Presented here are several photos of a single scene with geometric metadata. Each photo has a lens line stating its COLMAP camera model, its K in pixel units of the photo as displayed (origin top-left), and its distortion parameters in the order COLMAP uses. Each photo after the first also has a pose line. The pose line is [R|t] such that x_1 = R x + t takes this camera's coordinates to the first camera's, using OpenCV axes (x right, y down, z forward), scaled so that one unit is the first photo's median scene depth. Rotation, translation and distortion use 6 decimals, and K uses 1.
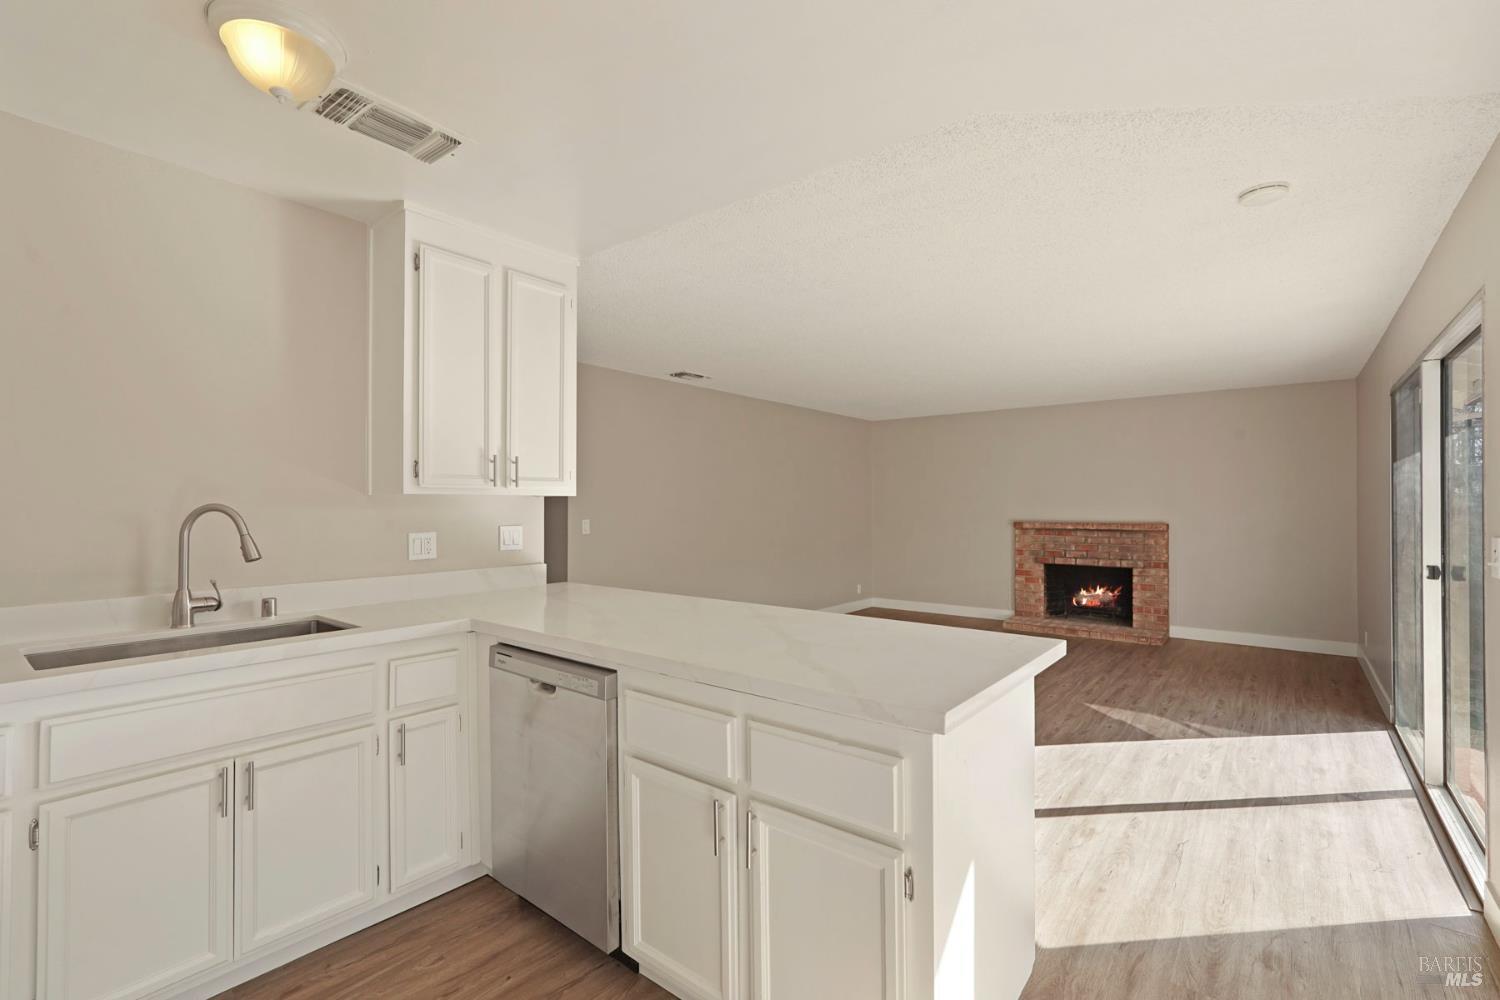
lens RADIAL K [[665.9, 0, 747.1], [0, 665.9, 498.3], [0, 0, 1]] dist [-0.015201, 0.007722]
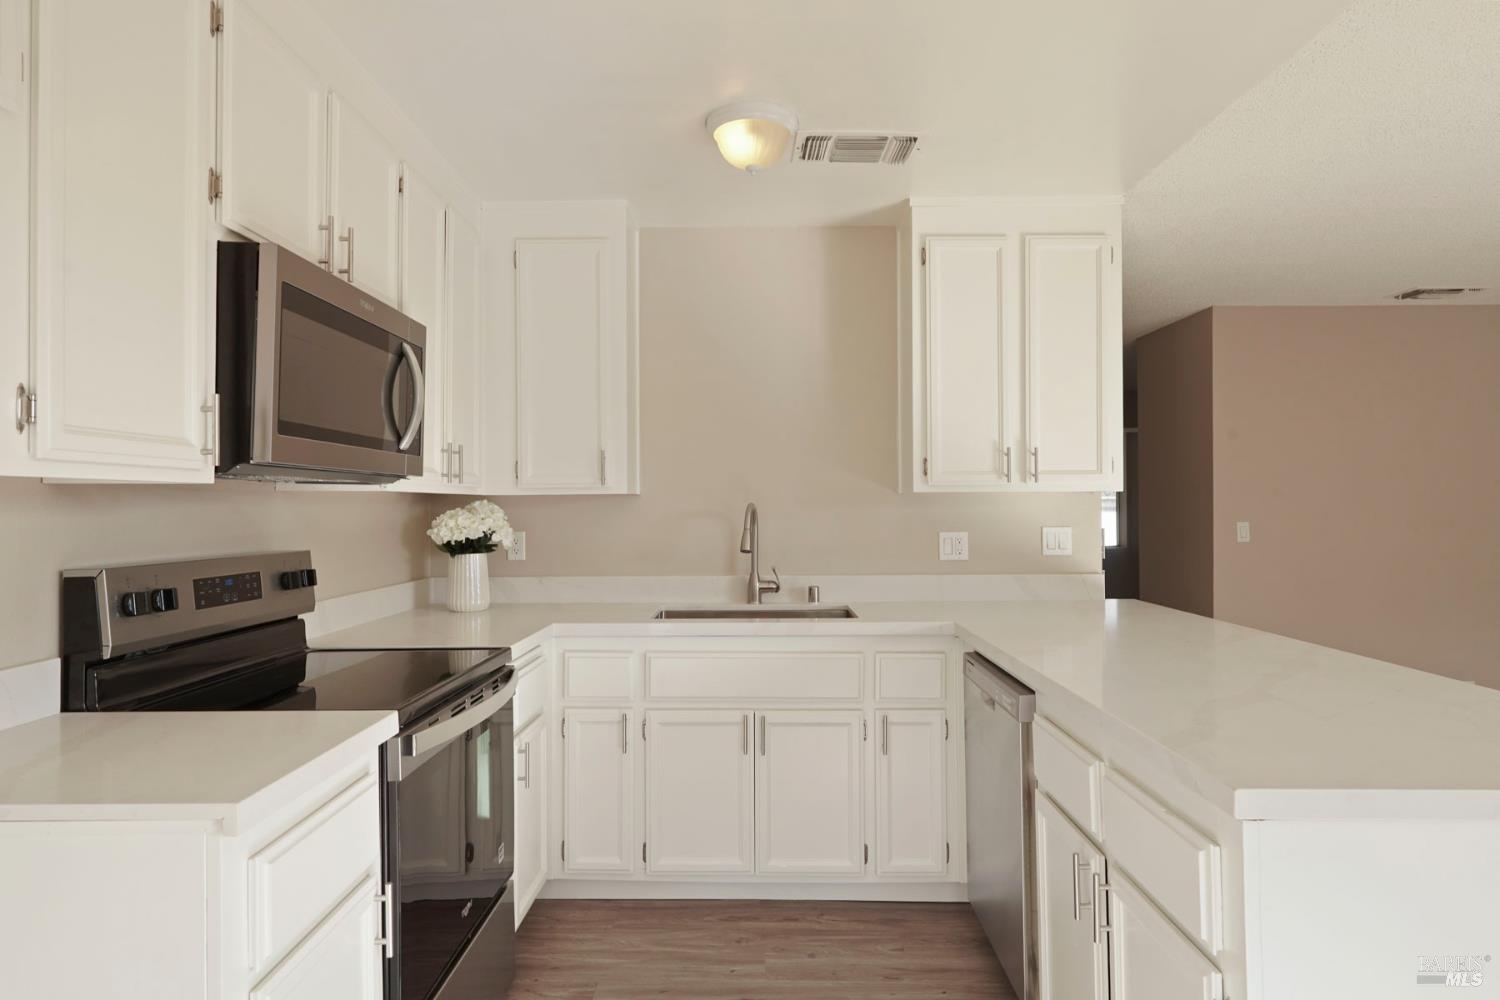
lens RADIAL K [[871.8, 0, 751.1], [0, 871.8, 494.2], [0, 0, 1]] dist [-0.004322, -0.001437]
pose [[0.621726, -0.009617, -0.783176, 0.147107], [0.011085, 0.999933, -0.003480, -0.000722], [0.783157, -0.006518, 0.621790, -0.002624]]
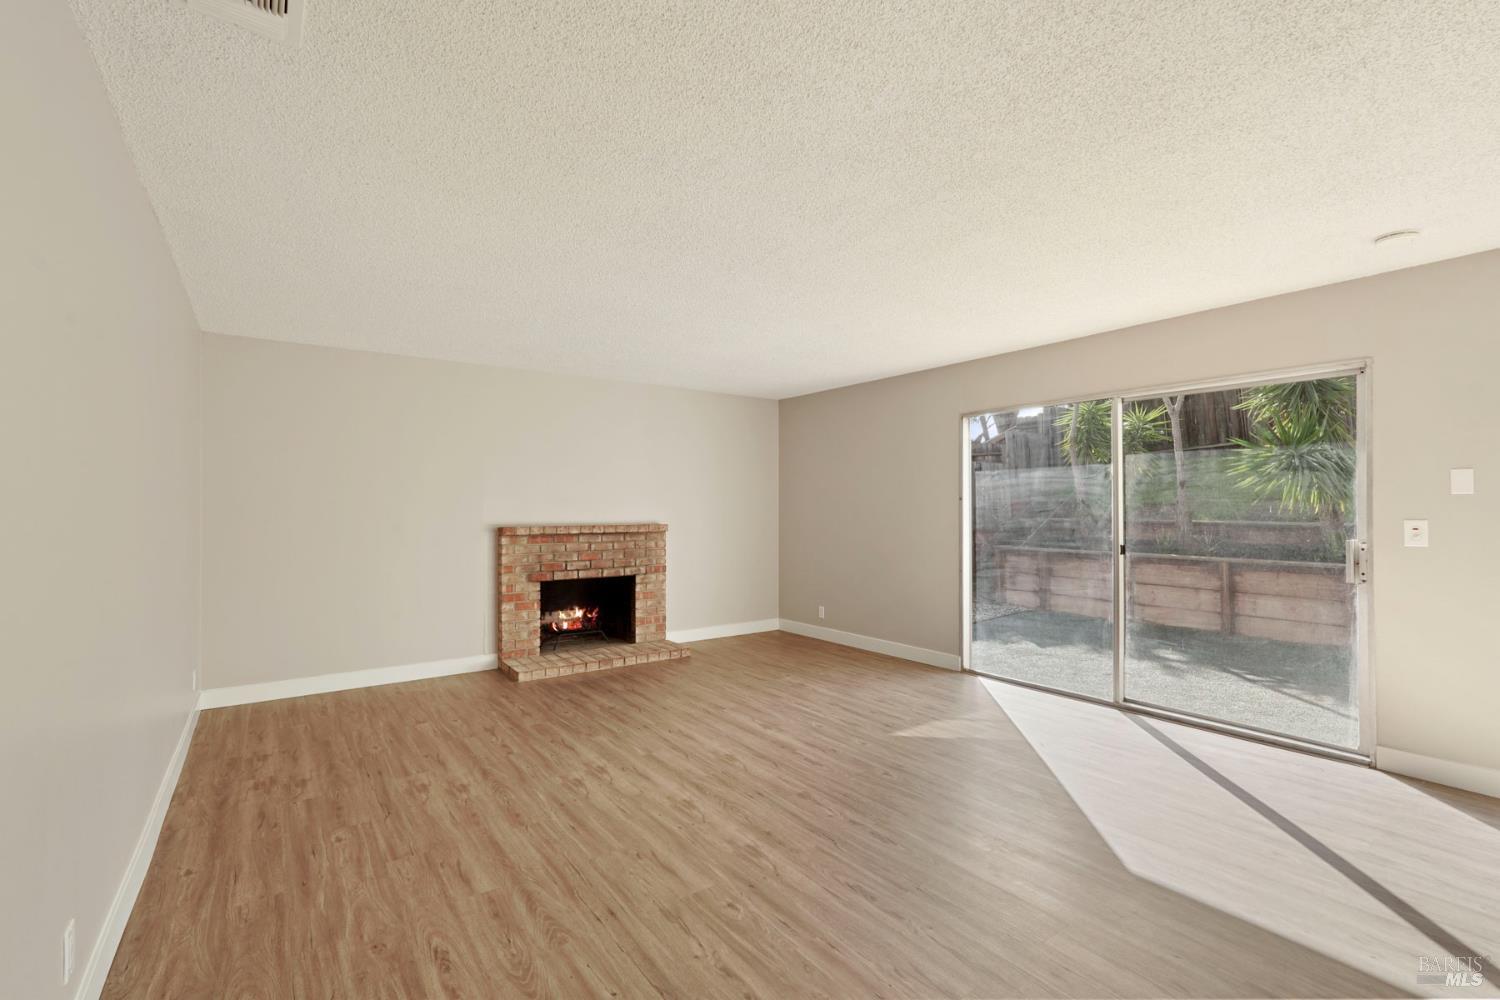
lens RADIAL K [[664.0, 0, 753.3], [0, 664.0, 498.4], [0, 0, 1]] dist [-0.003991, 0.000217]
pose [[0.259369, 0.014795, 0.965665, -0.268980], [-0.009438, 0.999874, -0.012784, 0.015391], [-0.965732, -0.005798, 0.259476, 0.729183]]
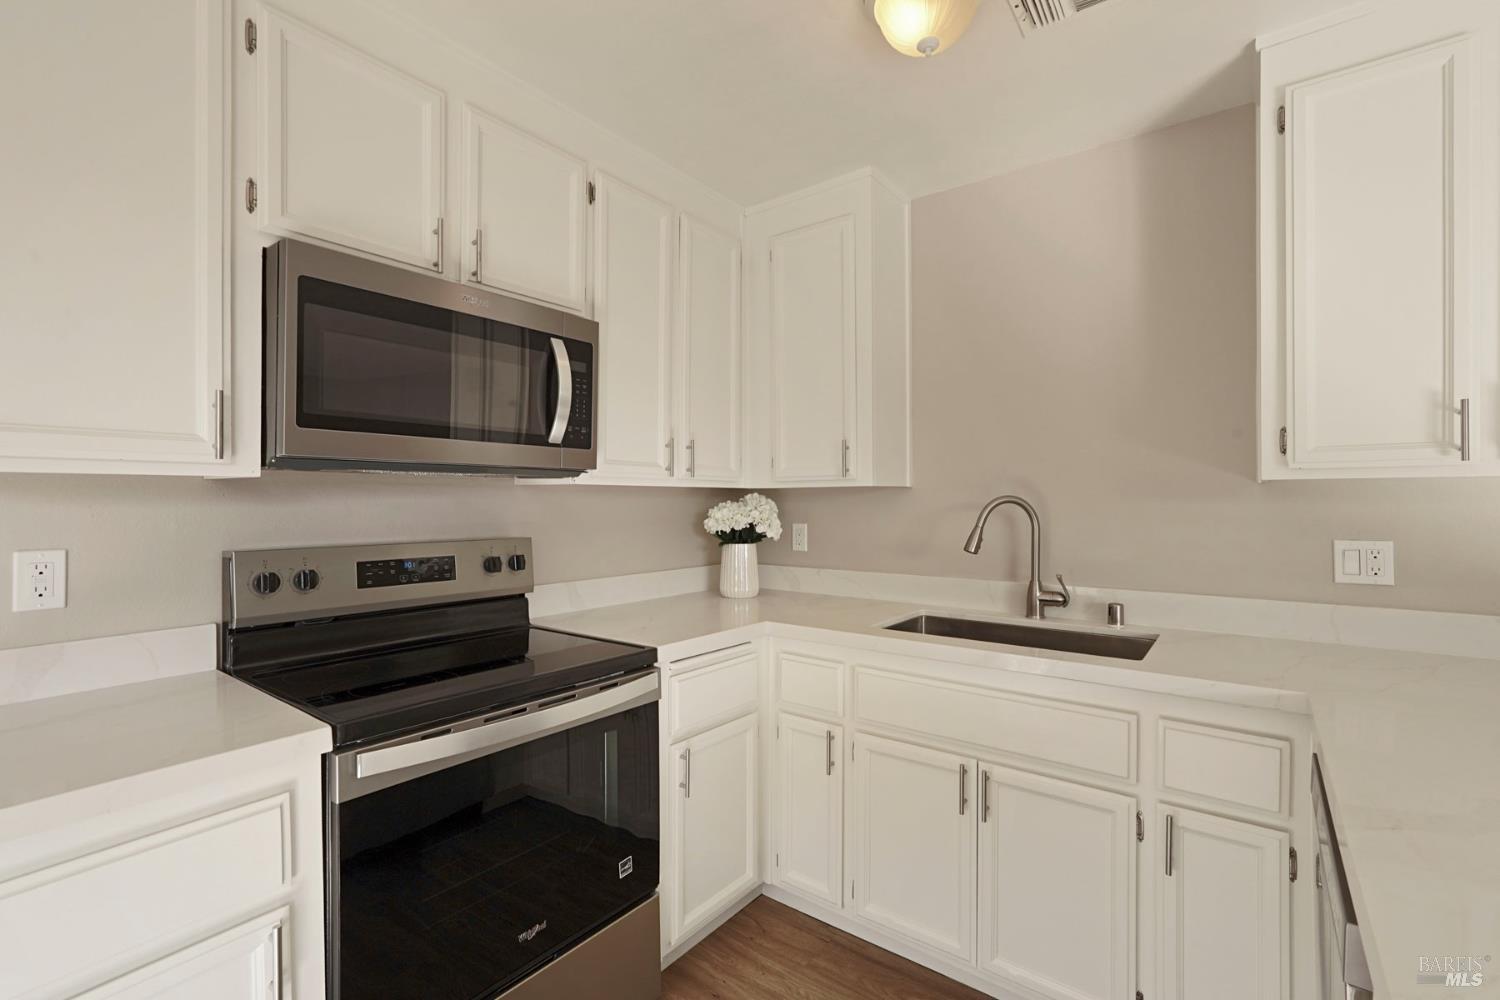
lens RADIAL K [[665.9, 0, 747.1], [0, 665.9, 498.3], [0, 0, 1]] dist [-0.015201, 0.007722]
pose [[0.029263, 0.000832, -0.999571, 0.053855], [0.012191, 0.999925, 0.001189, 0.002024], [0.999497, -0.012220, 0.029250, 0.191323]]
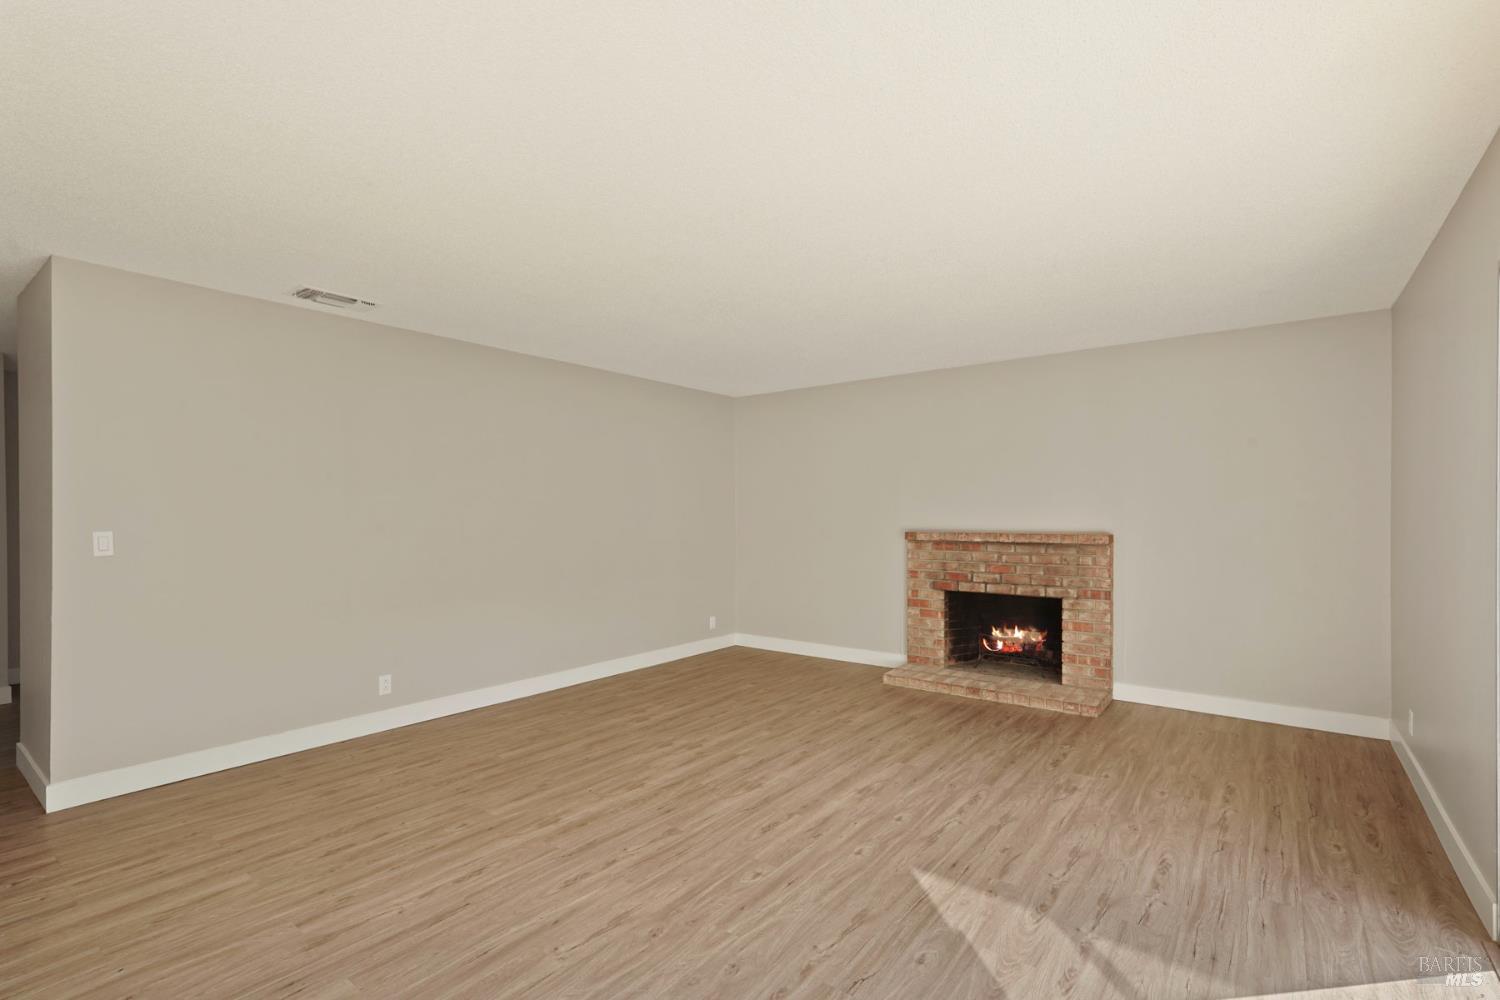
lens RADIAL K [[683.1, 0, 744.4], [0, 683.1, 513.4], [0, 0, 1]] dist [-0.017516, 0.008712]
pose [[0.999861, -0.002682, 0.016469, 0.280779], [0.002519, 0.999948, 0.009928, 0.010371], [-0.016494, -0.009886, 0.999815, 0.349466]]
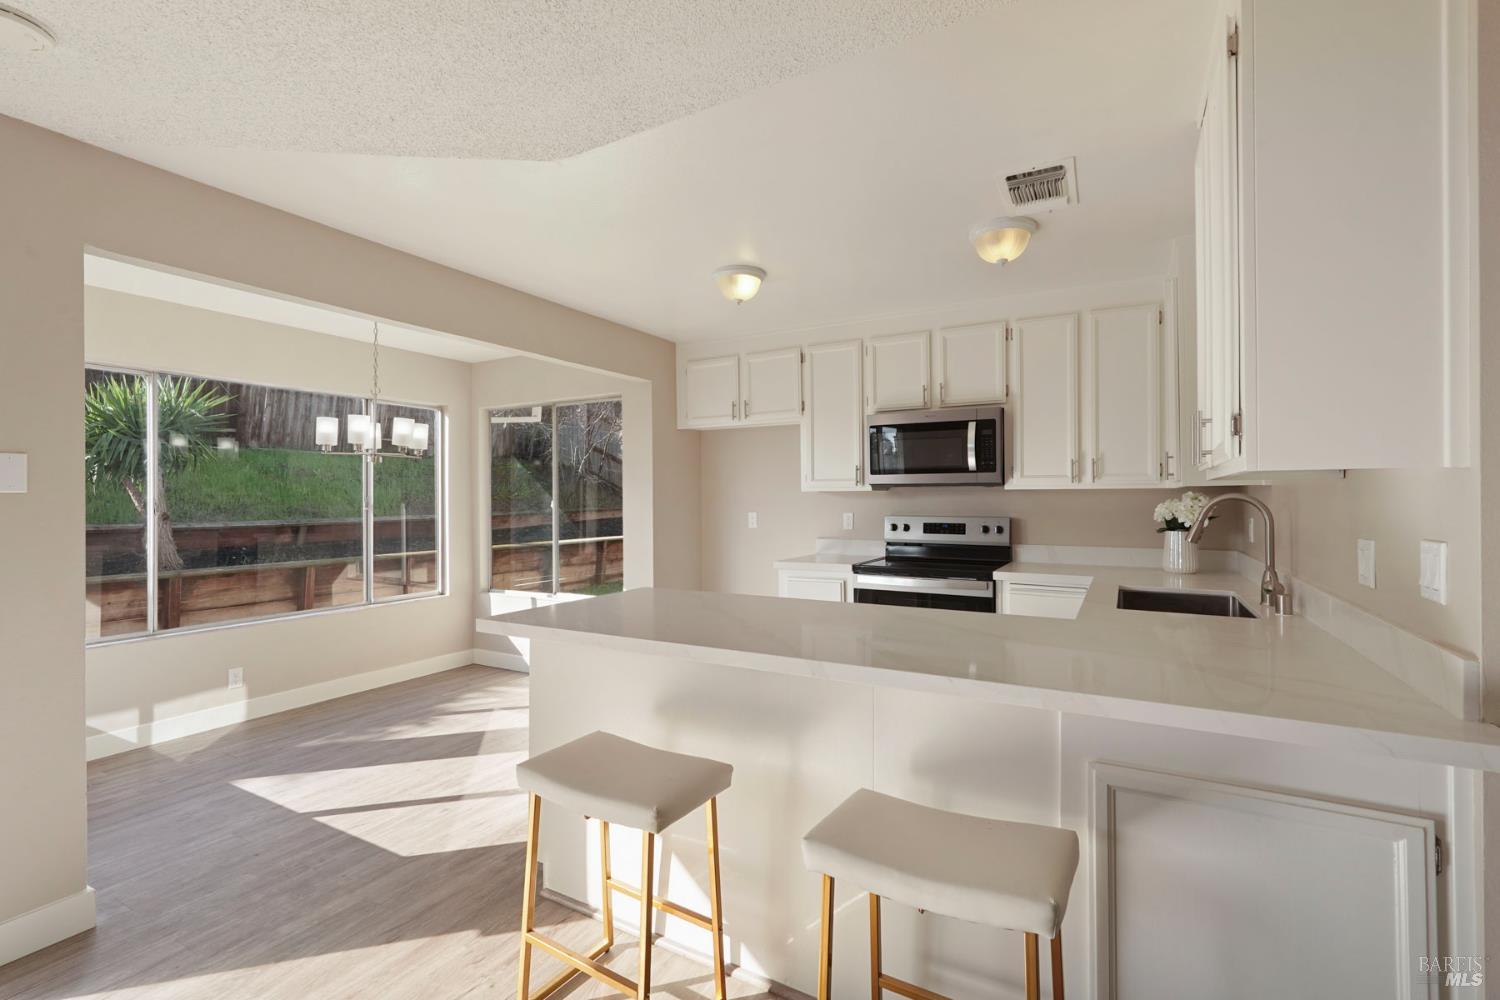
lens RADIAL K [[664.0, 0, 753.3], [0, 664.0, 498.4], [0, 0, 1]] dist [-0.003991, 0.000217]
pose [[-0.986435, 0.005838, -0.164046, 0.062590], [0.007942, 0.999894, -0.012172, 0.008835], [0.163958, -0.013310, -0.986378, 0.701921]]
